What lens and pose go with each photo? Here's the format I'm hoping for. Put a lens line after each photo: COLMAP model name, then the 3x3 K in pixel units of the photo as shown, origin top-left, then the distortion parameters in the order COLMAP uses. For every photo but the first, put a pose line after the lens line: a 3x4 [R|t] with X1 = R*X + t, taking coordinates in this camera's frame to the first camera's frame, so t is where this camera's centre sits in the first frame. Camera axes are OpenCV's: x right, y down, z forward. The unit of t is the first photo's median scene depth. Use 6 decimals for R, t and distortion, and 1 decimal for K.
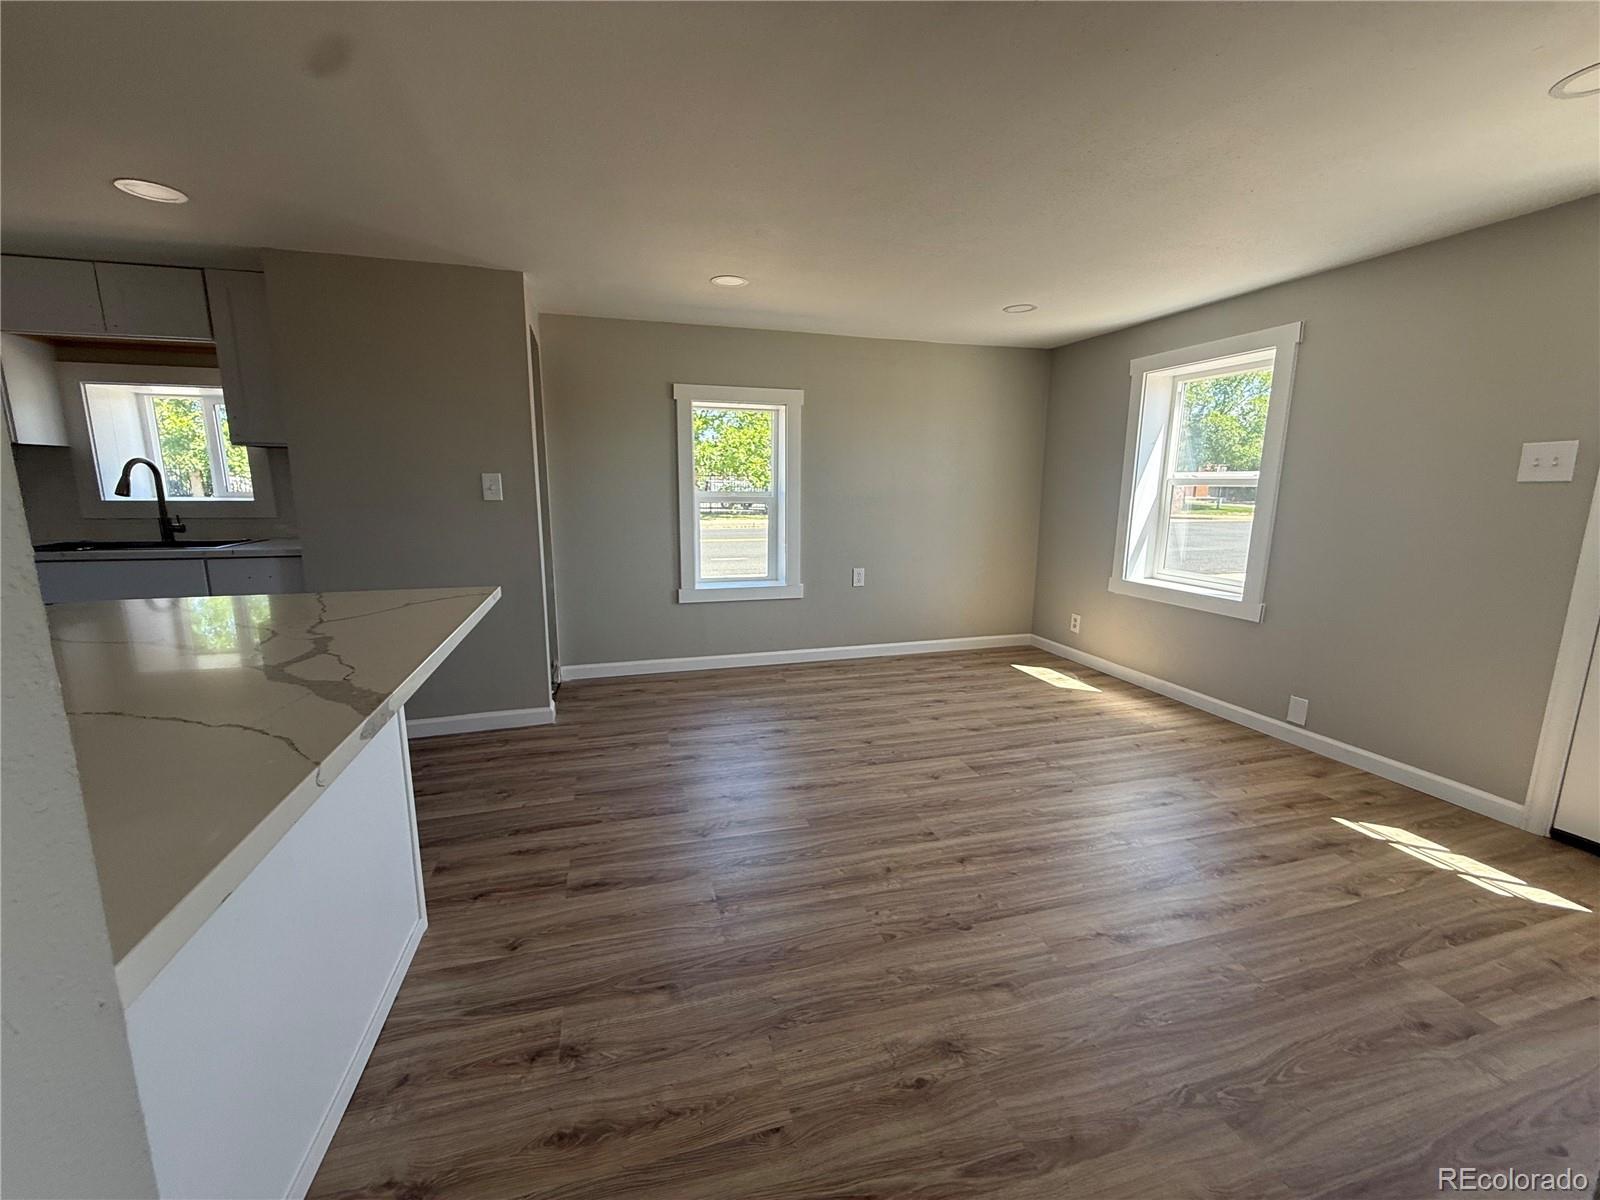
lens RADIAL K [[631.2, 0, 798.6], [0, 631.2, 601.3], [0, 0, 1]] dist [-0.000553, -0.000168]
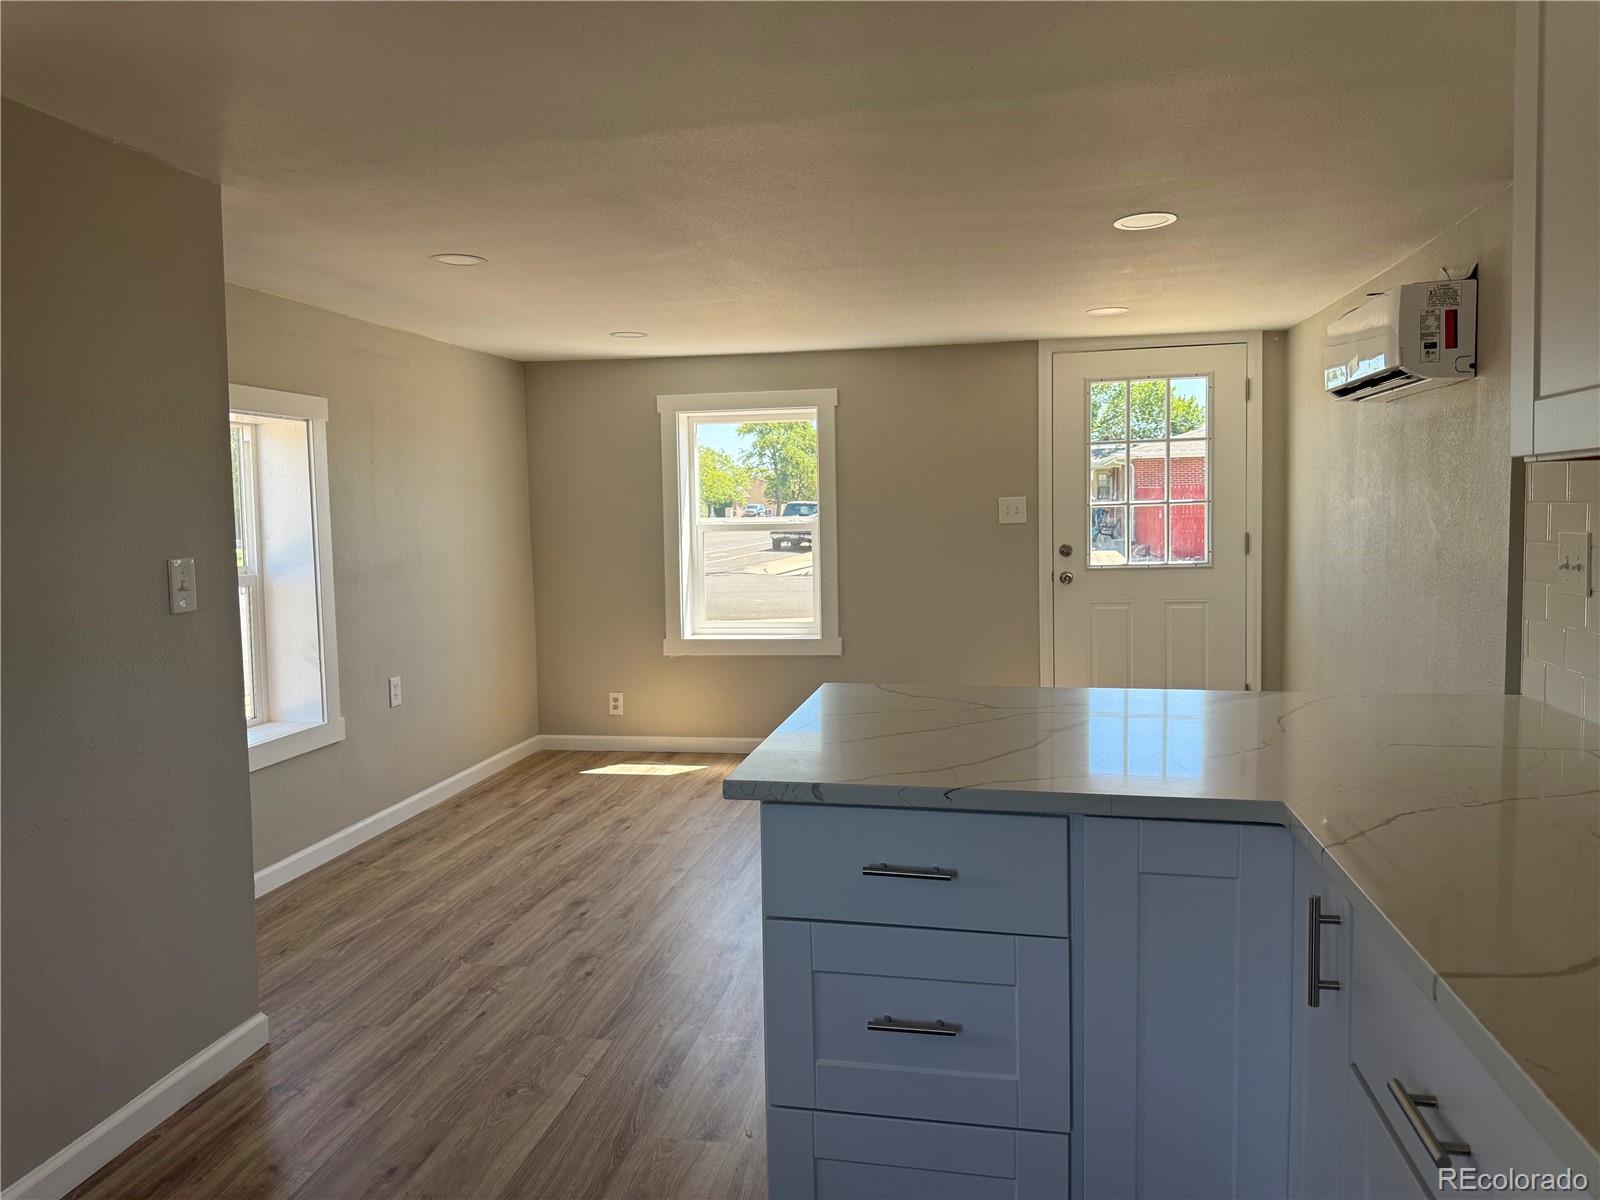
lens RADIAL K [[1129.1, 0, 804.4], [0, 1129.1, 594.7], [0, 0, 1]] dist [-0.005924, -0.007188]
pose [[0.440365, -0.084448, 0.893838, -0.859962], [0.187359, 0.982291, 0.000499, -0.068047], [-0.878052, 0.167249, 0.448389, 0.150399]]
